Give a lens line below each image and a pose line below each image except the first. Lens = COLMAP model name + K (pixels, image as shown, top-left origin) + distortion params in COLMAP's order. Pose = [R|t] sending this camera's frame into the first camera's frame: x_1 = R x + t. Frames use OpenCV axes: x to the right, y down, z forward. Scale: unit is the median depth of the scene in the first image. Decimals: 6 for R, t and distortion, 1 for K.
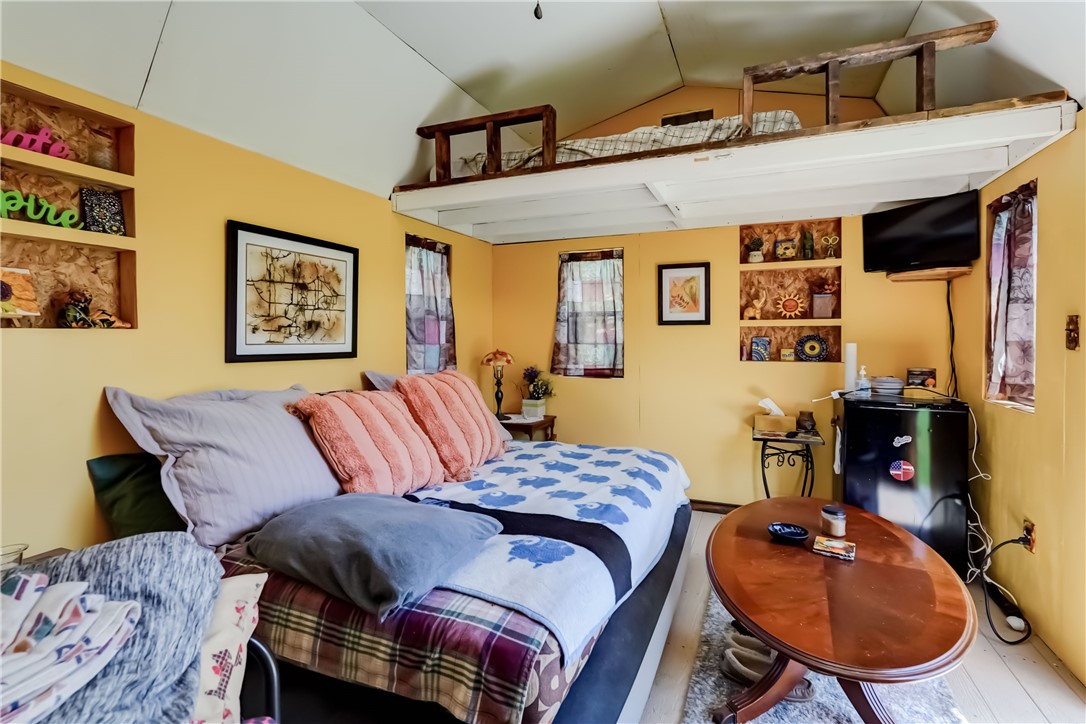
lens RADIAL K [[493.2, 0, 545.5], [0, 493.2, 333.9], [0, 0, 1]] dist [-0.010145, 0.007712]
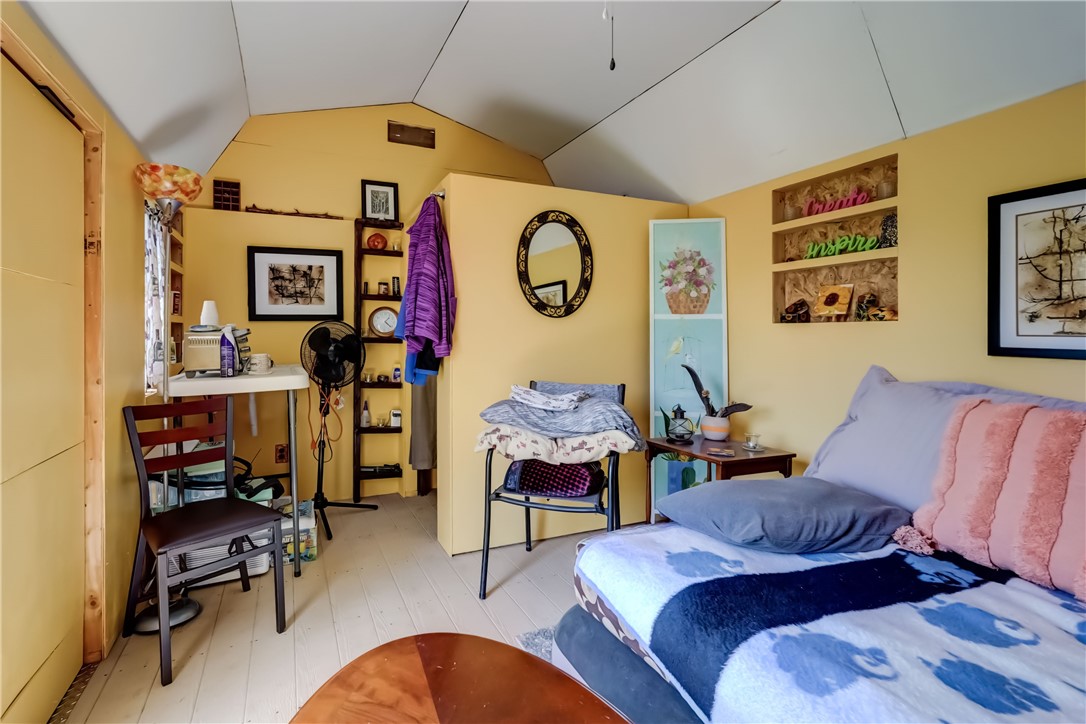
lens RADIAL K [[493.2, 0, 508.2], [0, 493.2, 334.4], [0, 0, 1]] dist [-0.010145, 0.007712]
pose [[-0.668867, 0.000863, -0.743382, 0.612810], [-0.000836, 0.999998, 0.001913, 0.019341], [0.743382, 0.001901, -0.668864, 0.931513]]
